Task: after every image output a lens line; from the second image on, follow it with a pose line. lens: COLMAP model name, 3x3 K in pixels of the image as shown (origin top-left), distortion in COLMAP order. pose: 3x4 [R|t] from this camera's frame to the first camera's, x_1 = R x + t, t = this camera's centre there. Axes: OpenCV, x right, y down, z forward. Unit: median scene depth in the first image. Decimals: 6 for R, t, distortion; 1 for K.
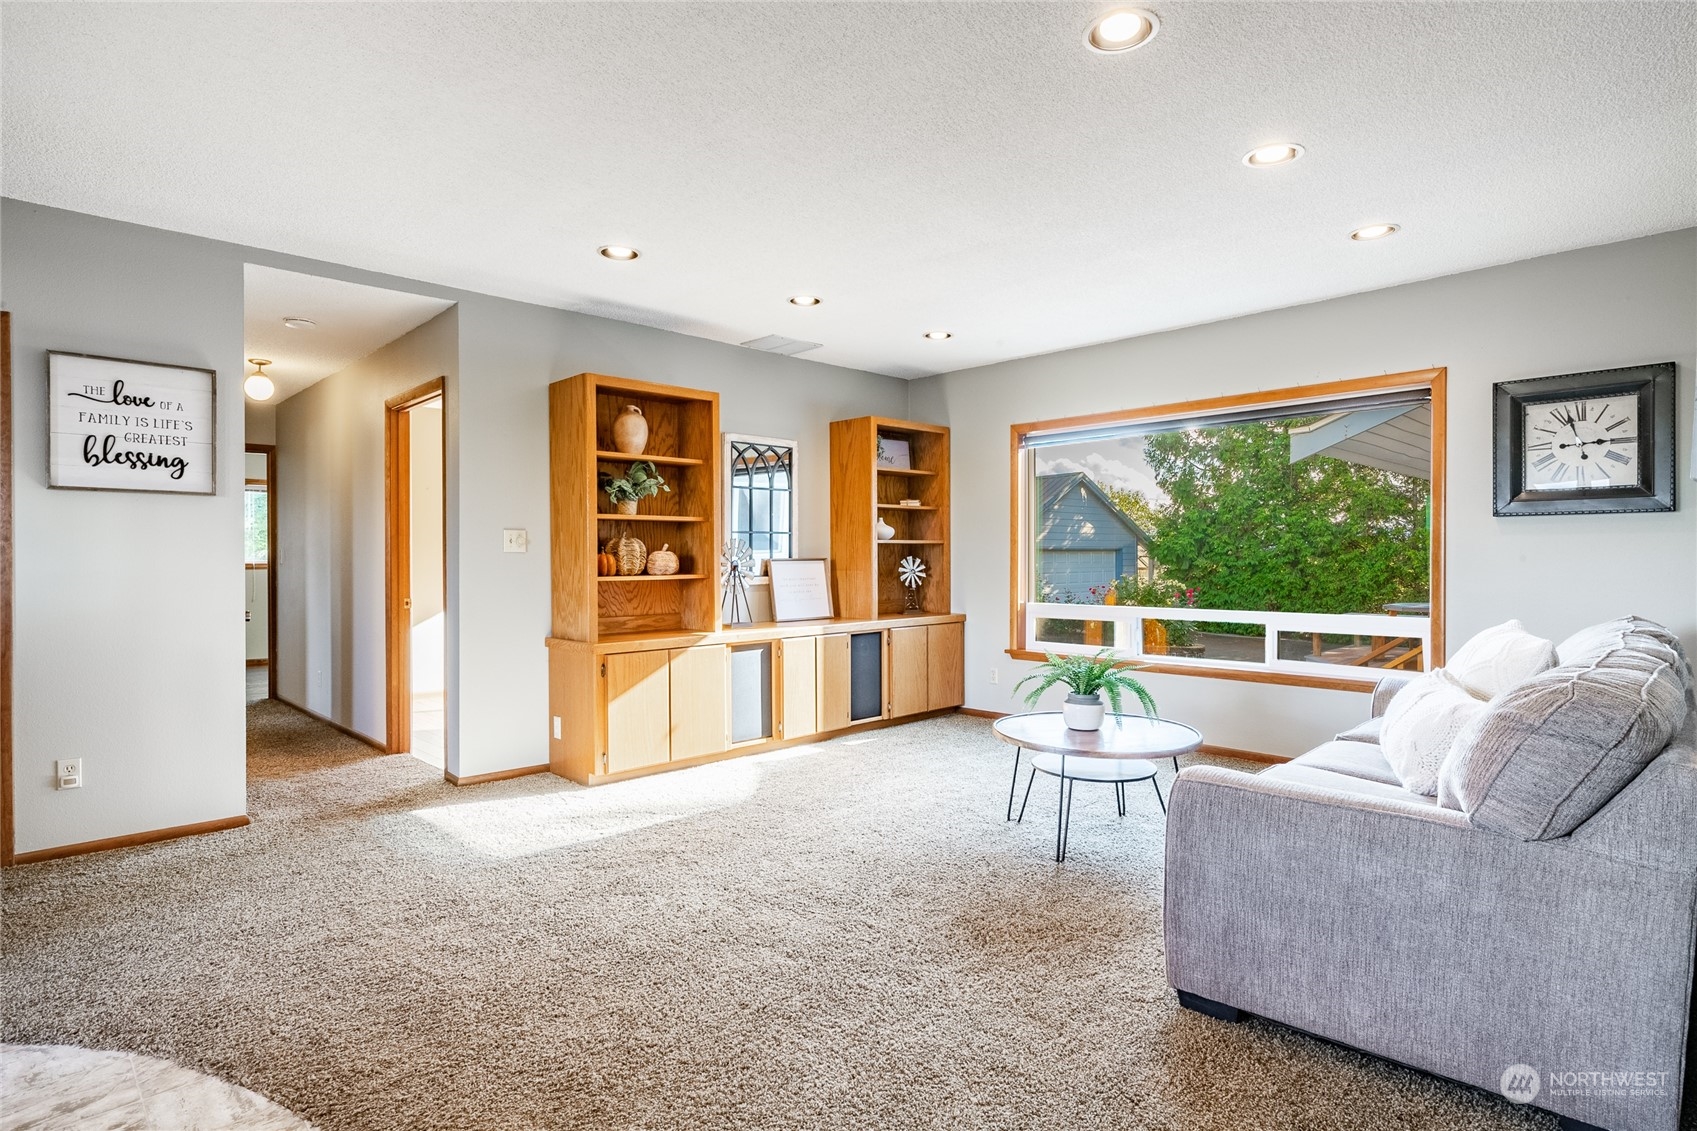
lens RADIAL K [[887.3, 0, 837.6], [0, 887.3, 565.7], [0, 0, 1]] dist [0.003523, -0.001353]
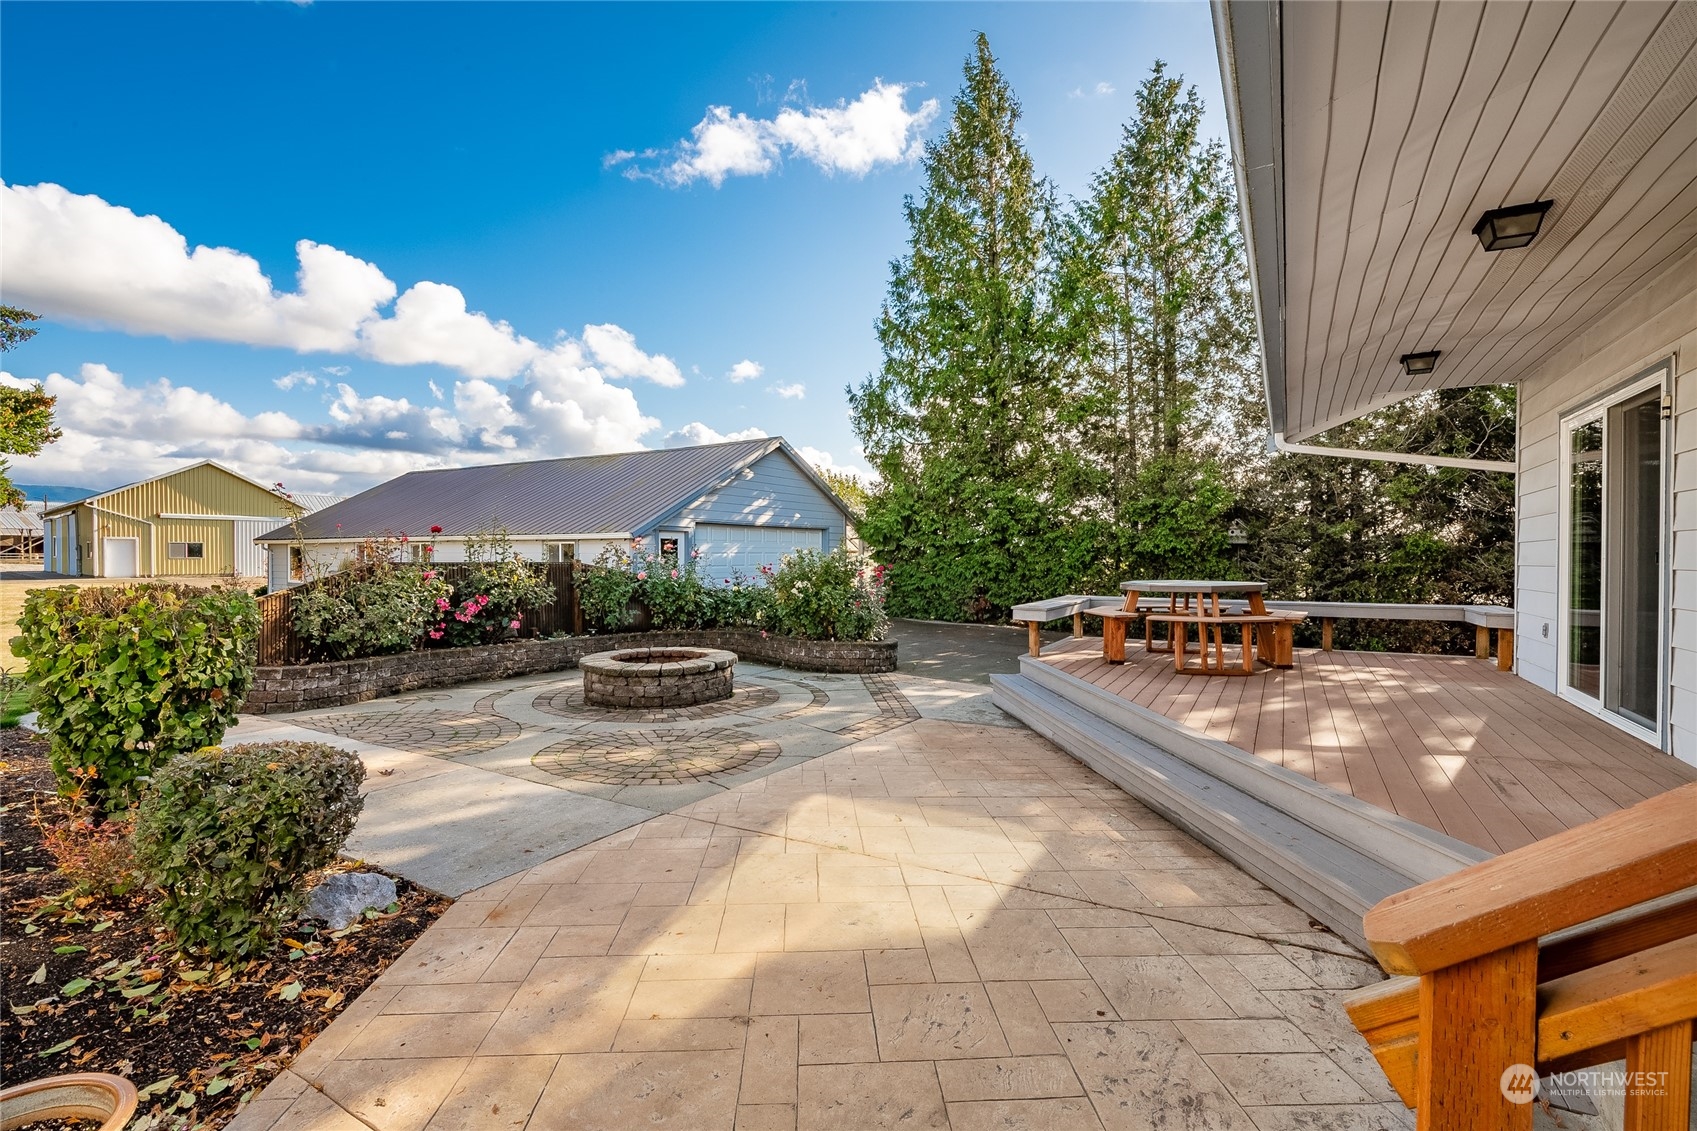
lens RADIAL K [[771.2, 0, 852.4], [0, 771.2, 564.1], [0, 0, 1]] dist [-0.001852, 0.000205]
pose [[0.957037, 0.002108, 0.289957, 0.125480], [-0.003573, 0.999983, 0.004521, 0.014882], [-0.289943, -0.005363, 0.957029, 0.260395]]
